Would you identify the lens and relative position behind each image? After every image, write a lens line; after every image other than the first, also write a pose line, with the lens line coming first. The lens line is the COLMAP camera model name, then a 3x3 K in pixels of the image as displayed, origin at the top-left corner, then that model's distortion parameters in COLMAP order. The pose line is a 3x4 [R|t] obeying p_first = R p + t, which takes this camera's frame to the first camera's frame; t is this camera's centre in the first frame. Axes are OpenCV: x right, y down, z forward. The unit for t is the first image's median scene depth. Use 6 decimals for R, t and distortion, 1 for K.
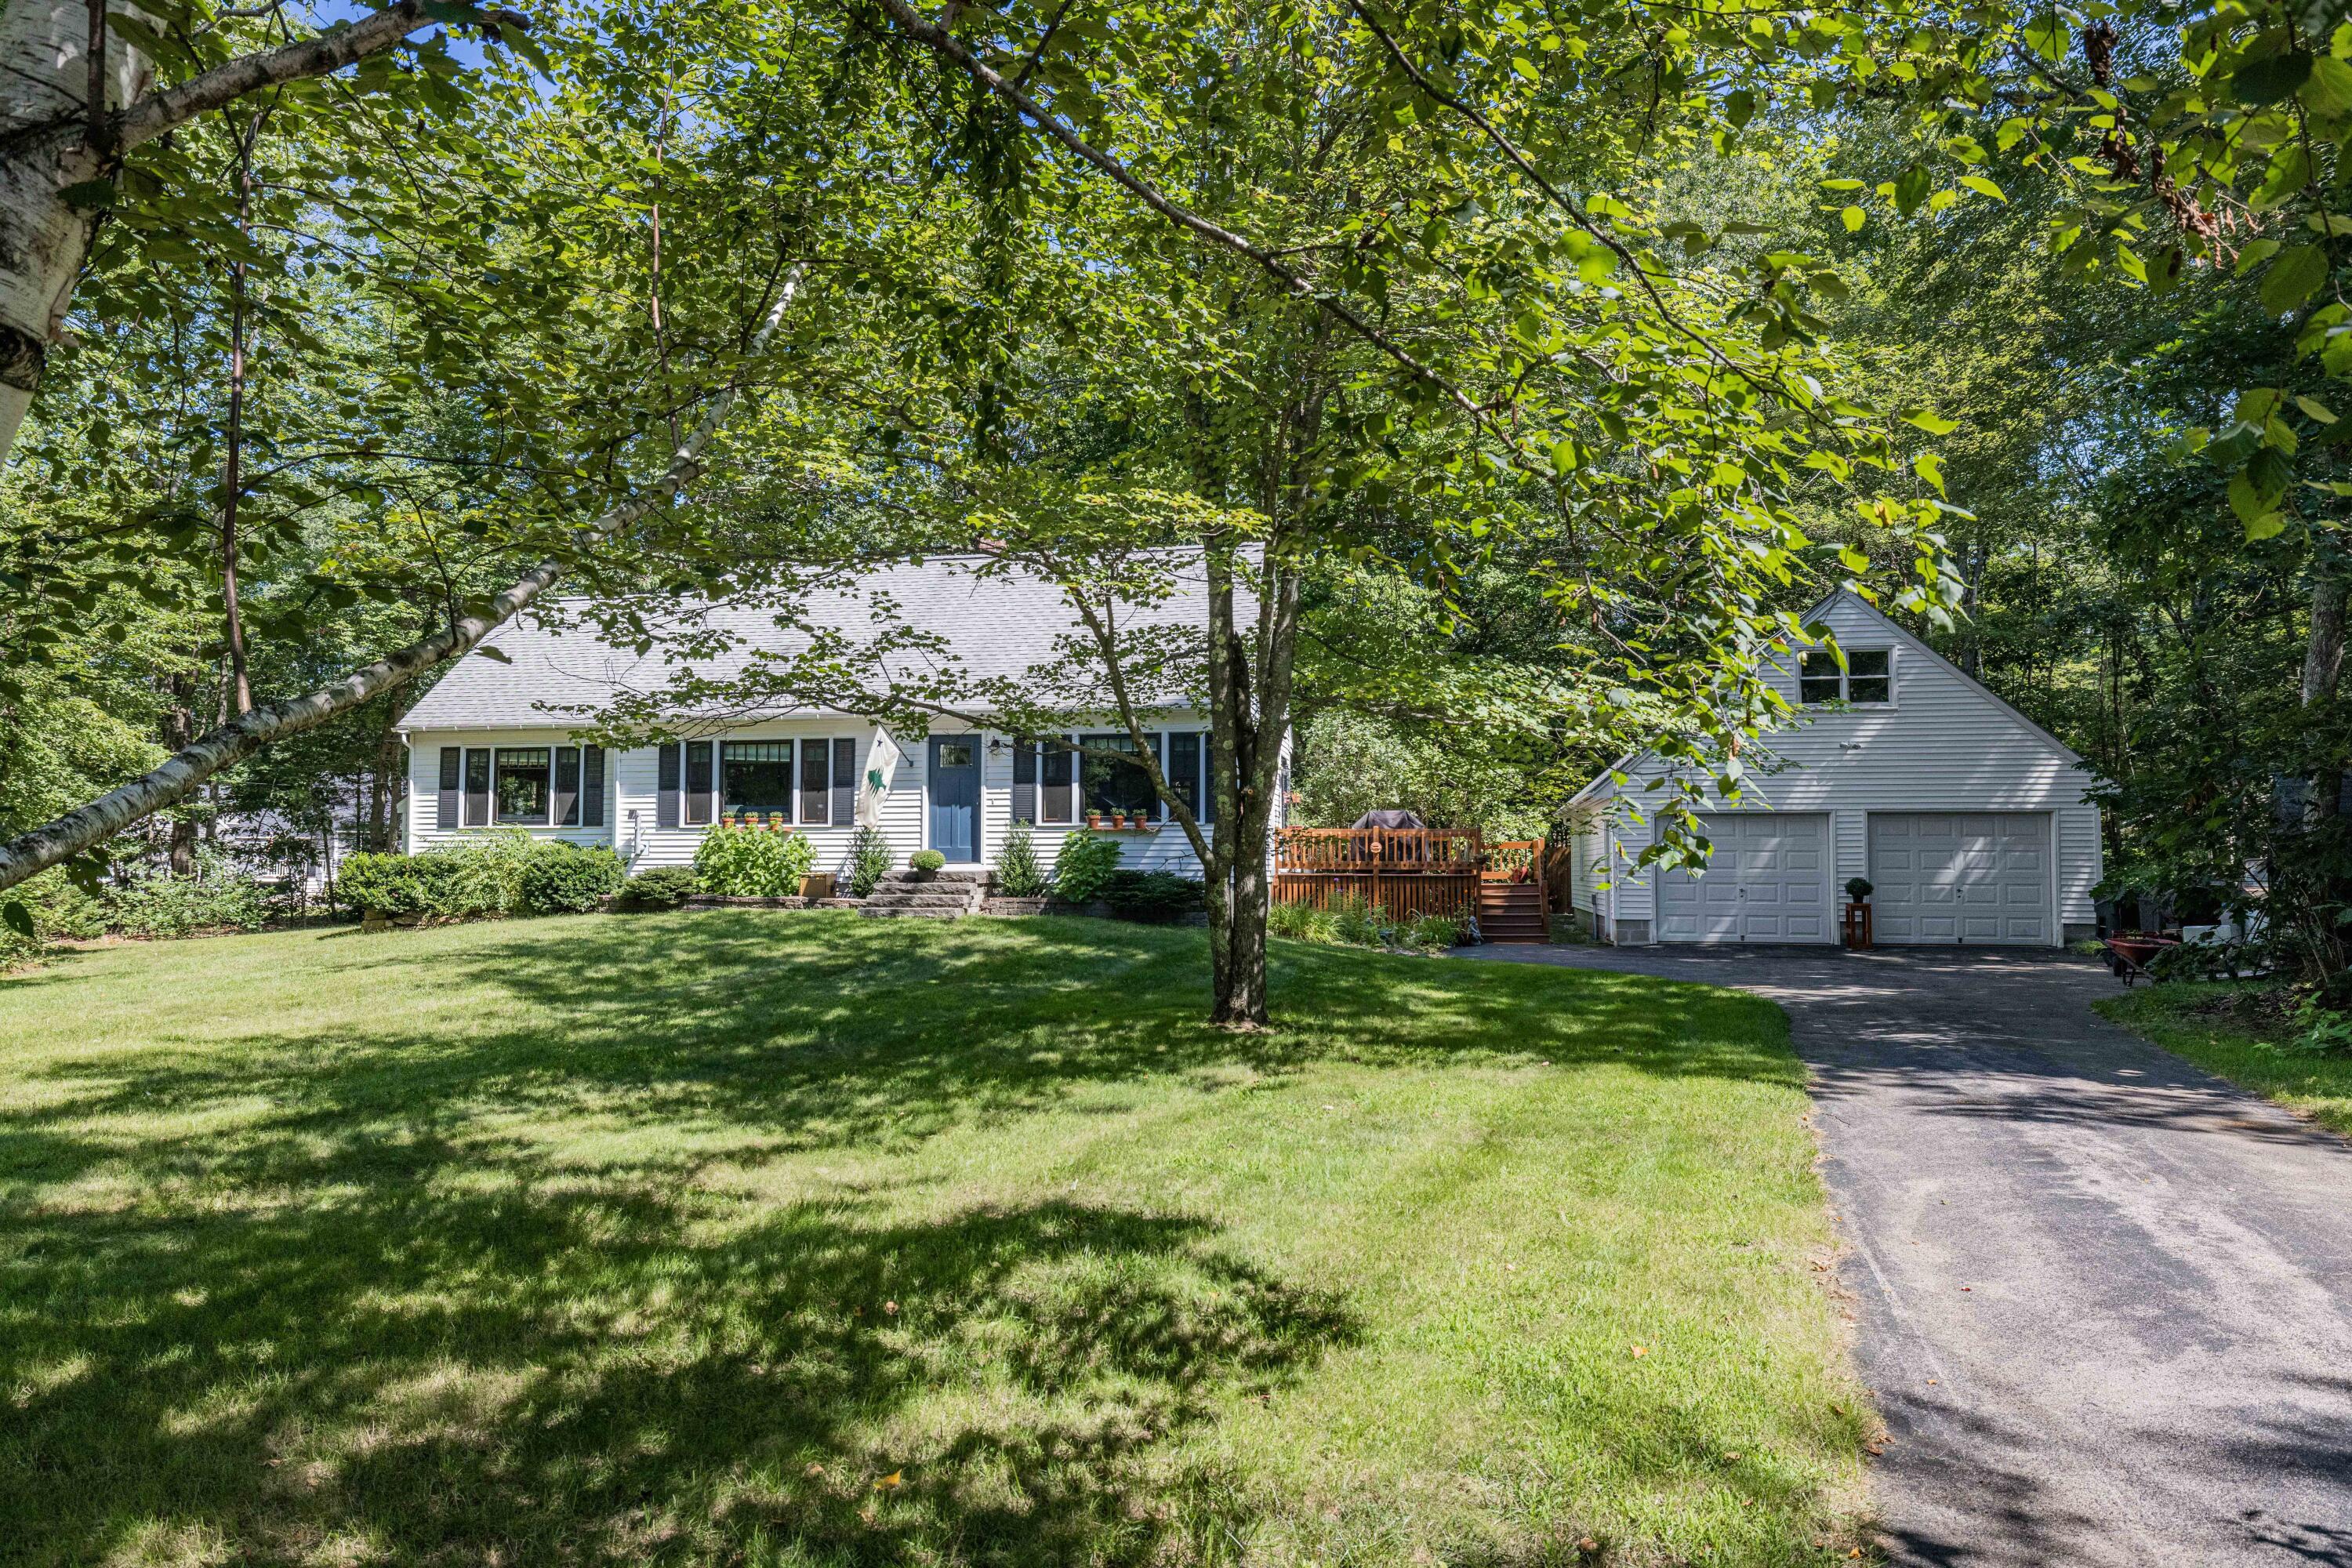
lens RADIAL K [[1477.0, 0, 1176.0], [0, 1477.0, 784.0], [0, 0, 1]] dist [0.001046, 0.000181]
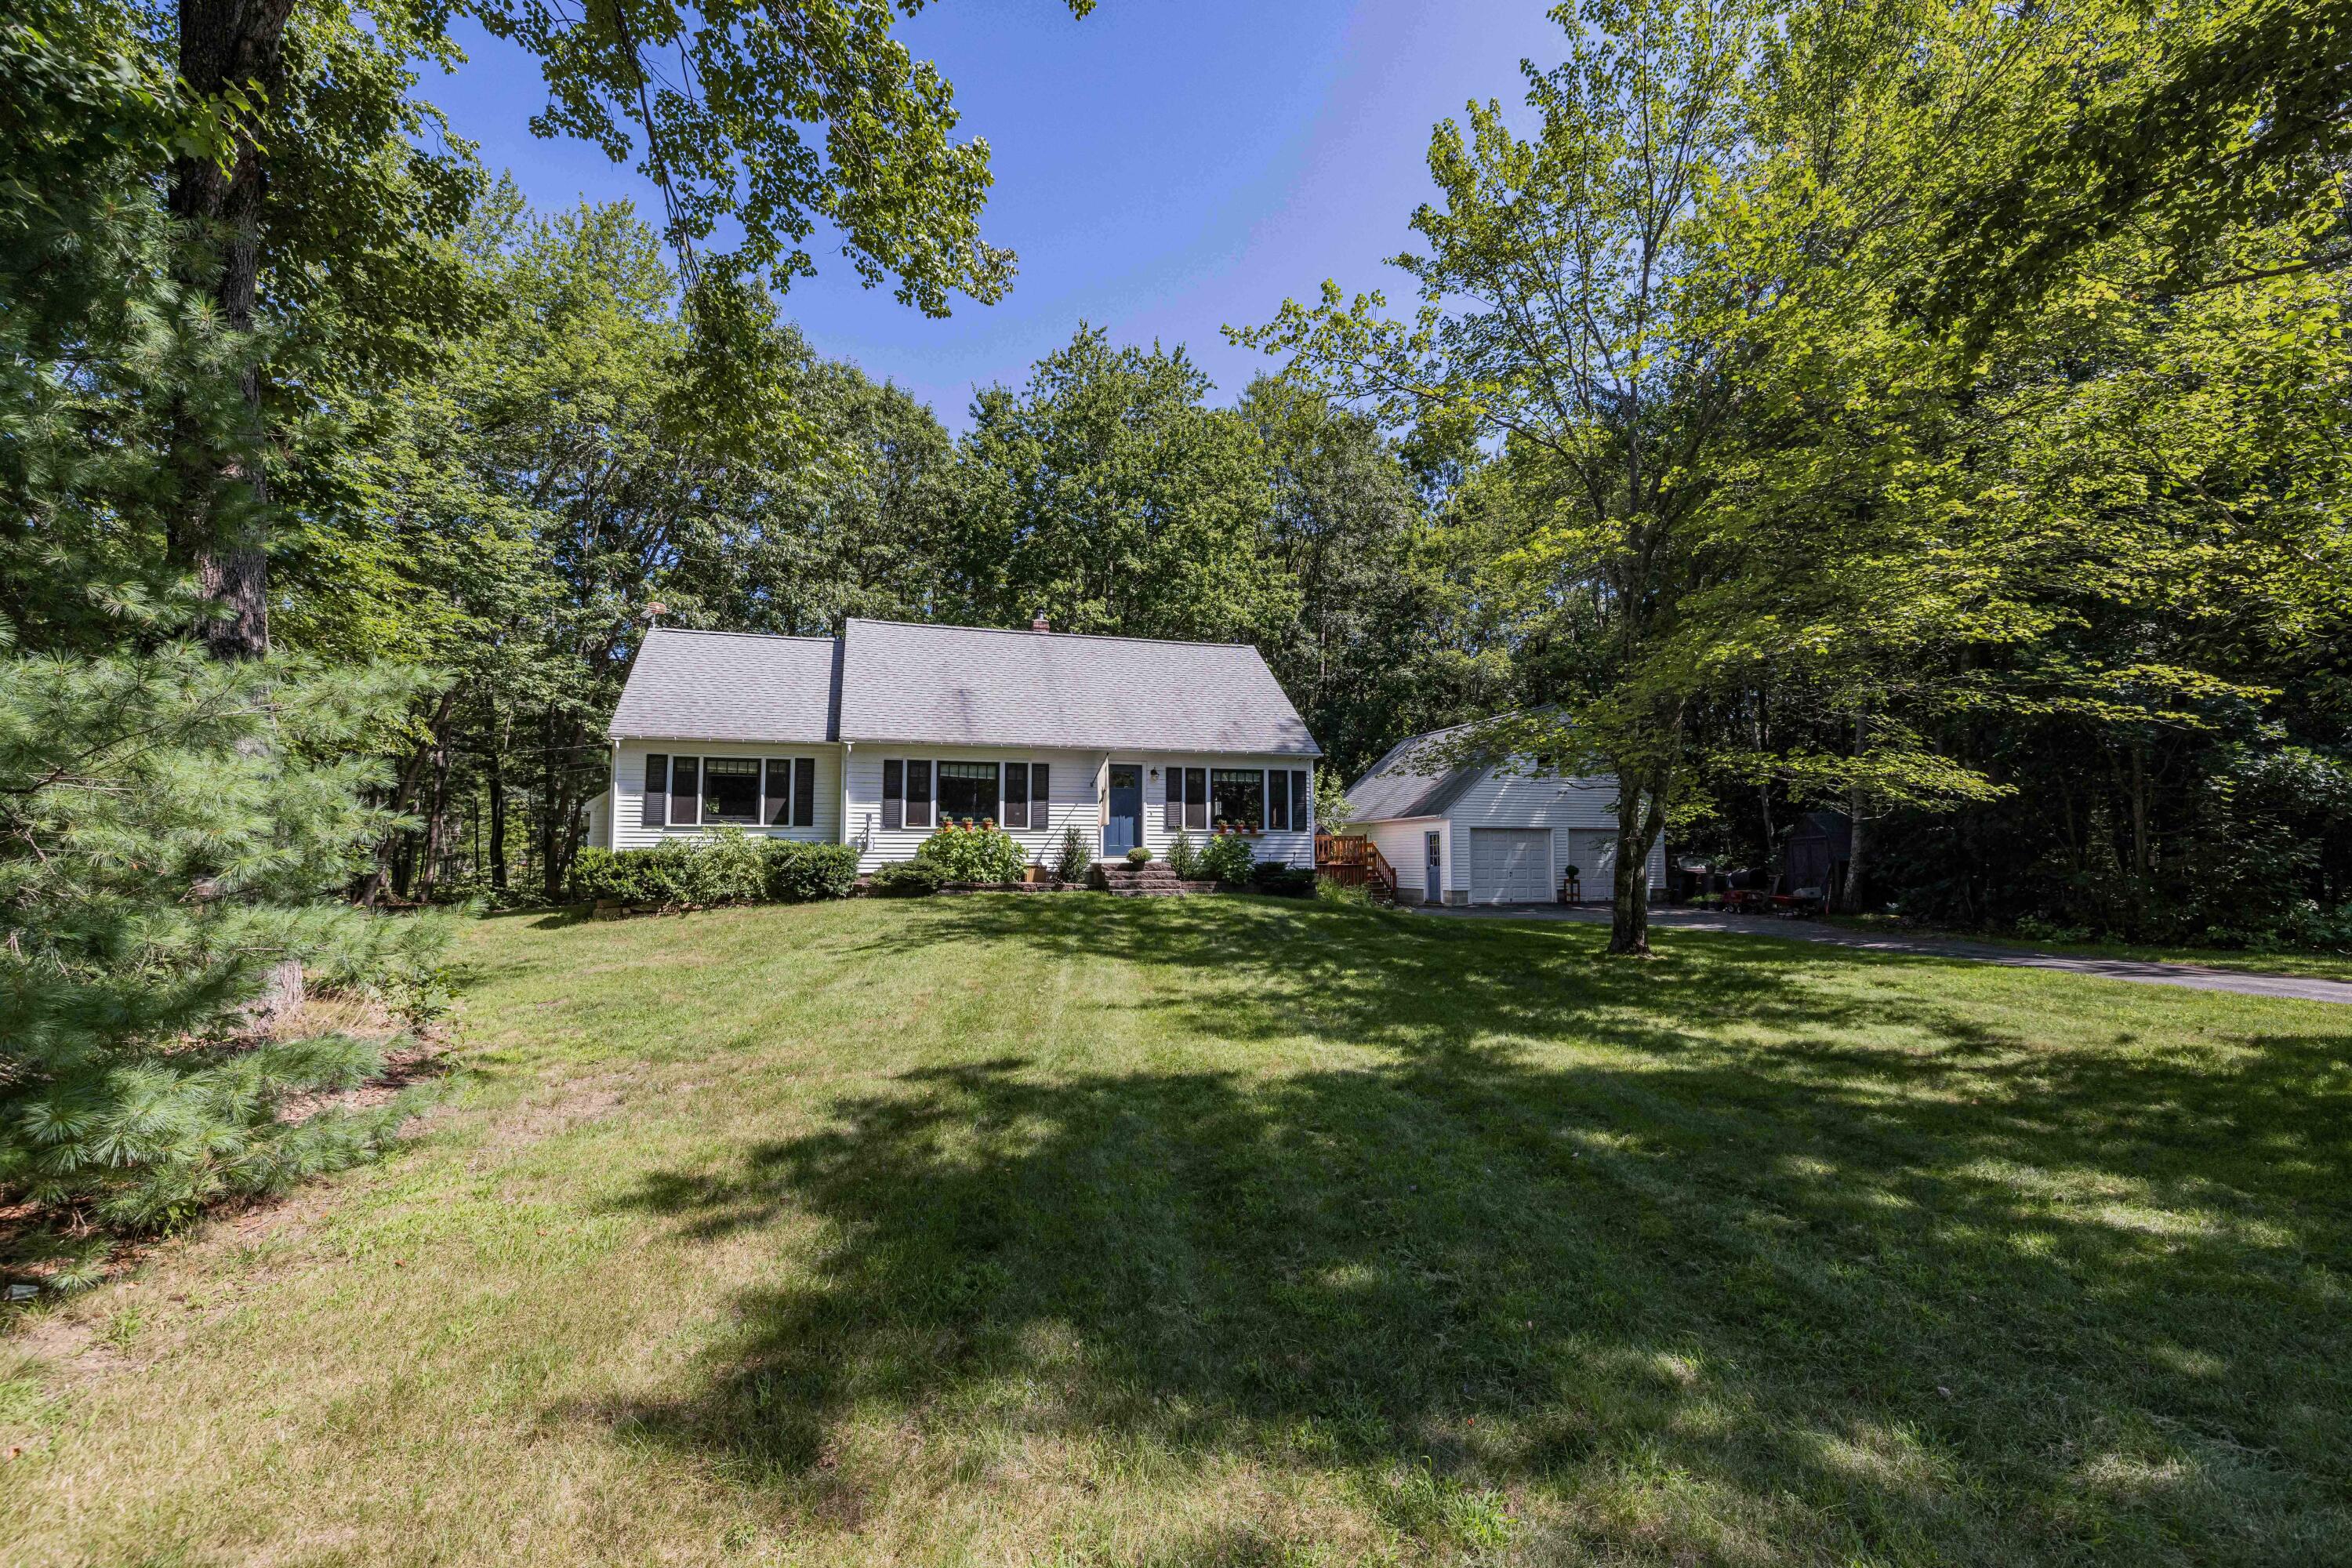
lens RADIAL K [[975.4, 0, 1176.0], [0, 975.4, 784.0], [0, 0, 1]] dist [-0.000619, 0.000439]
pose [[0.883014, 0.035876, 0.467974, -0.522232], [-0.027626, 0.999318, -0.024484, 0.005611], [-0.468533, 0.008691, 0.883403, 0.158745]]
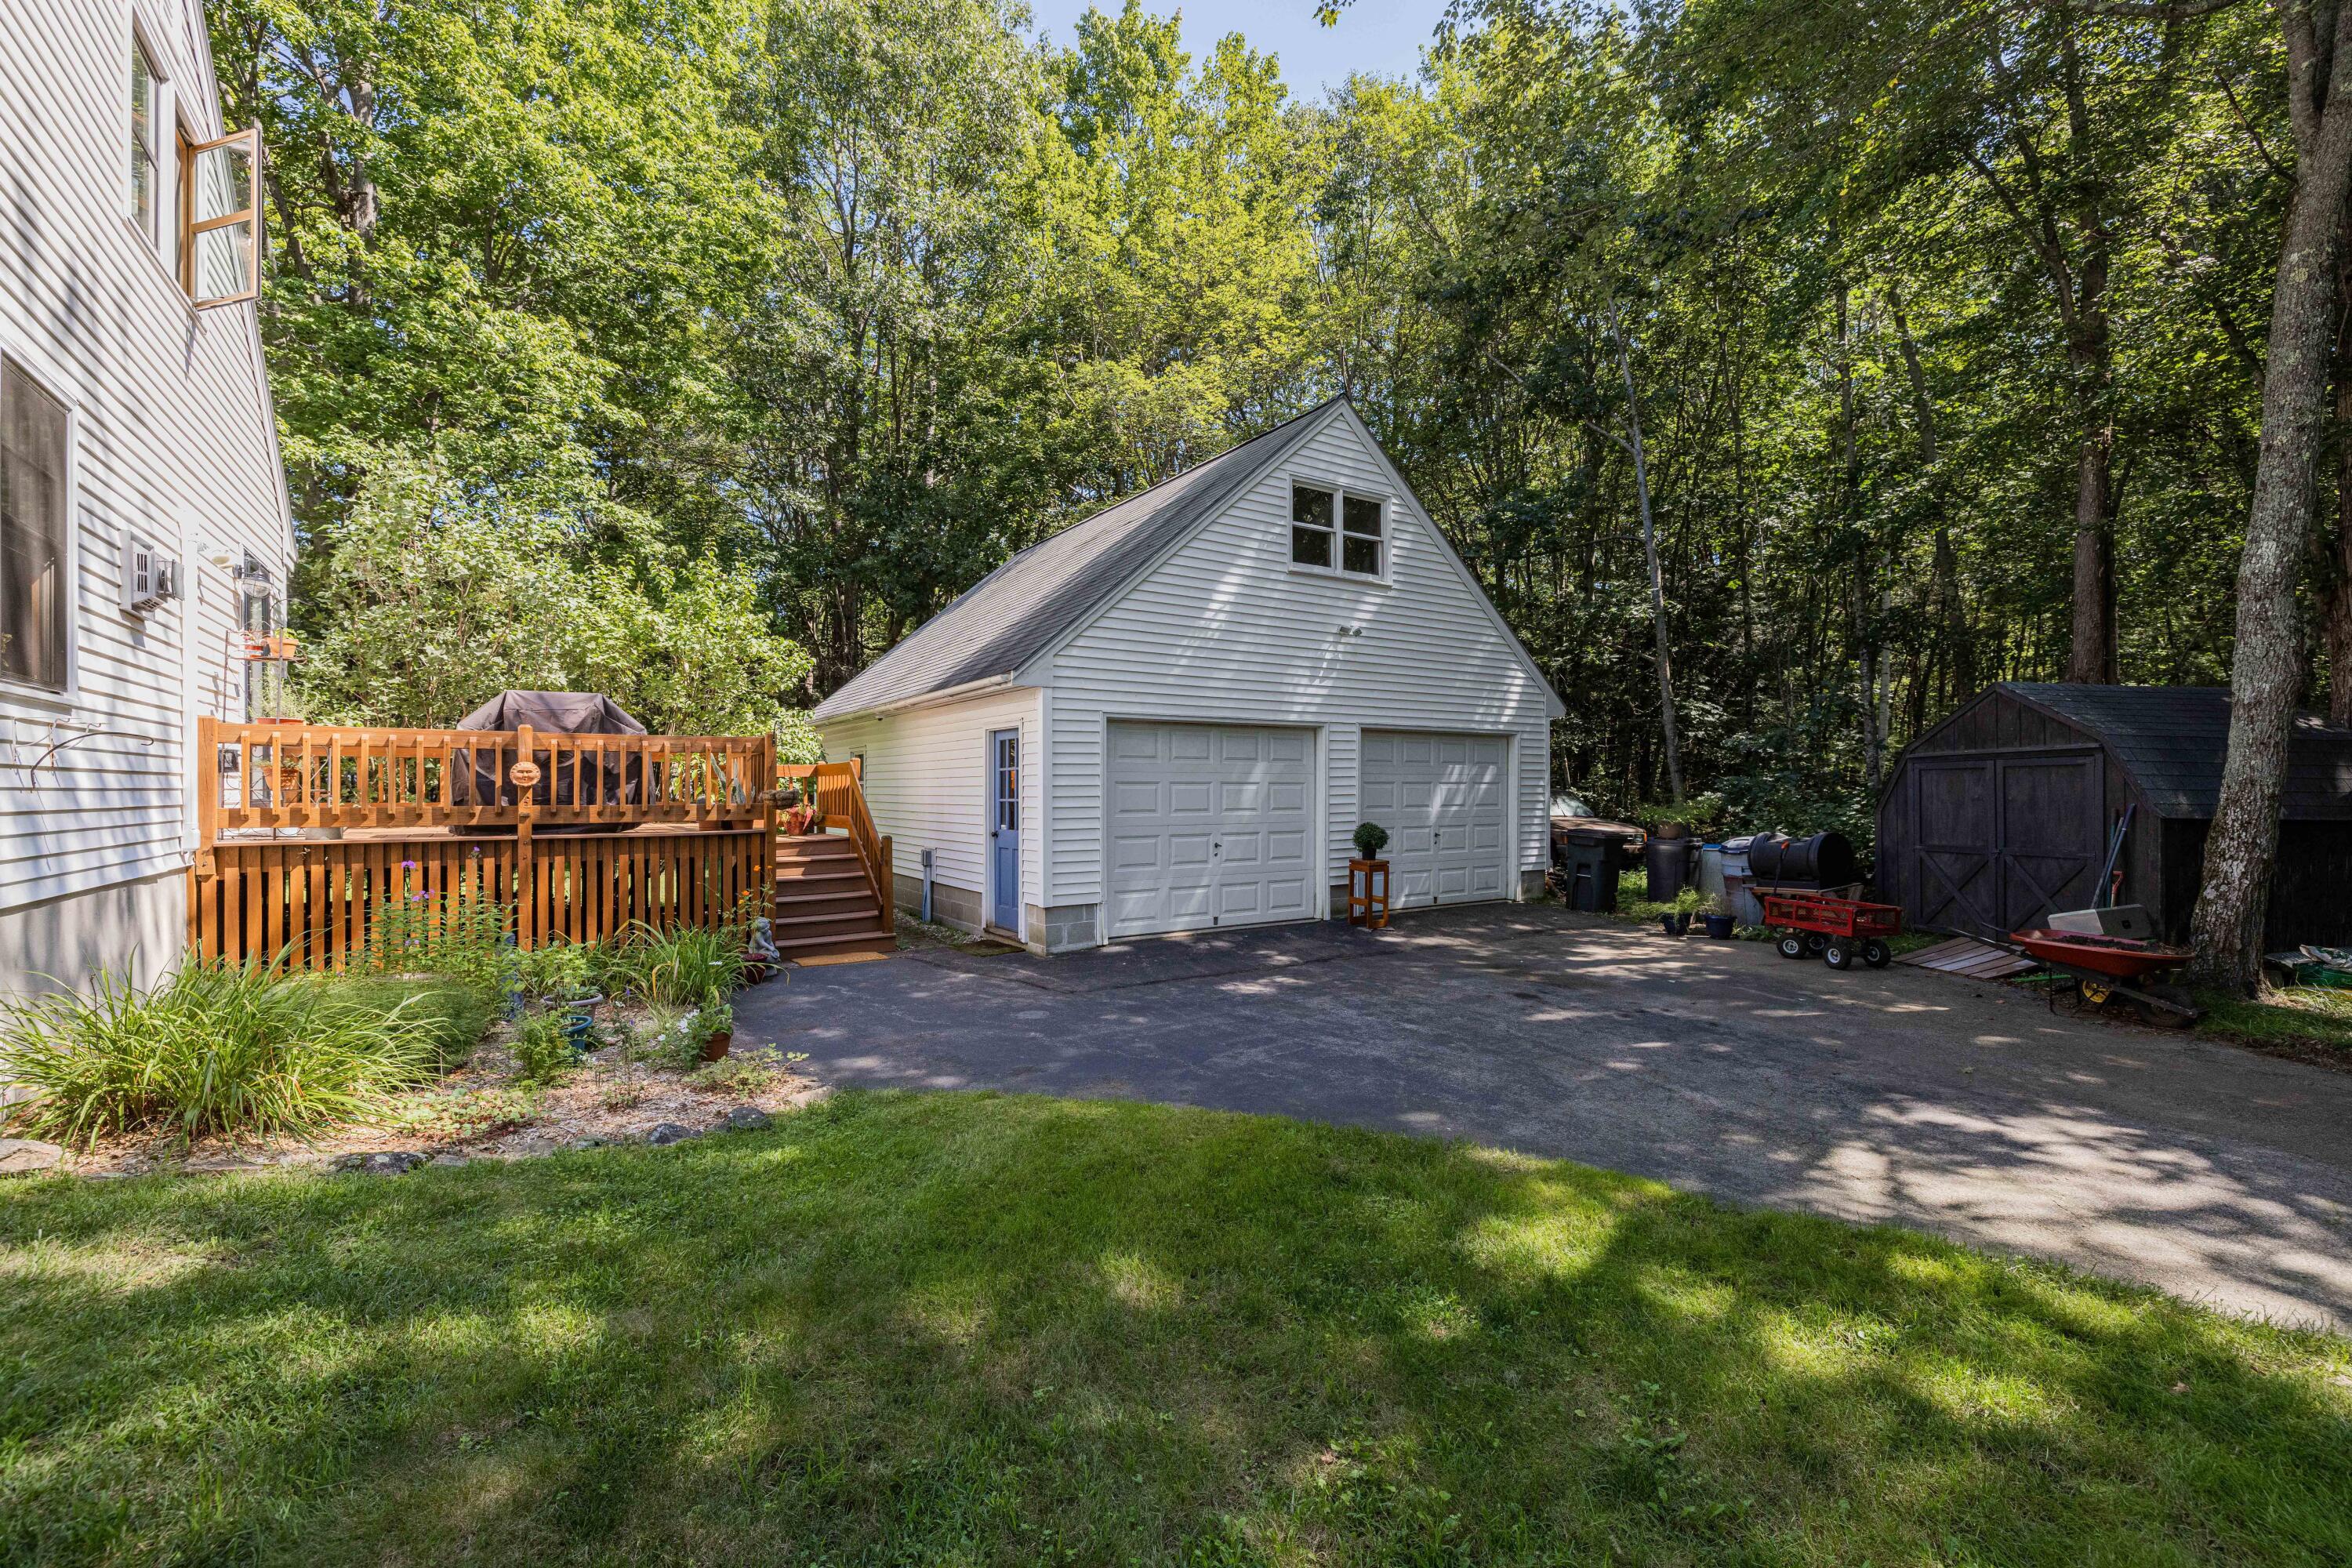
lens RADIAL K [[993.9, 0, 1176.0], [0, 993.9, 784.0], [0, 0, 1]] dist [-0.013367, 0.000048]
pose [[0.715075, -0.000702, 0.699047, 0.075202], [-0.034013, 0.998780, 0.035796, 0.031617], [-0.698220, -0.049374, 0.714179, 0.717637]]
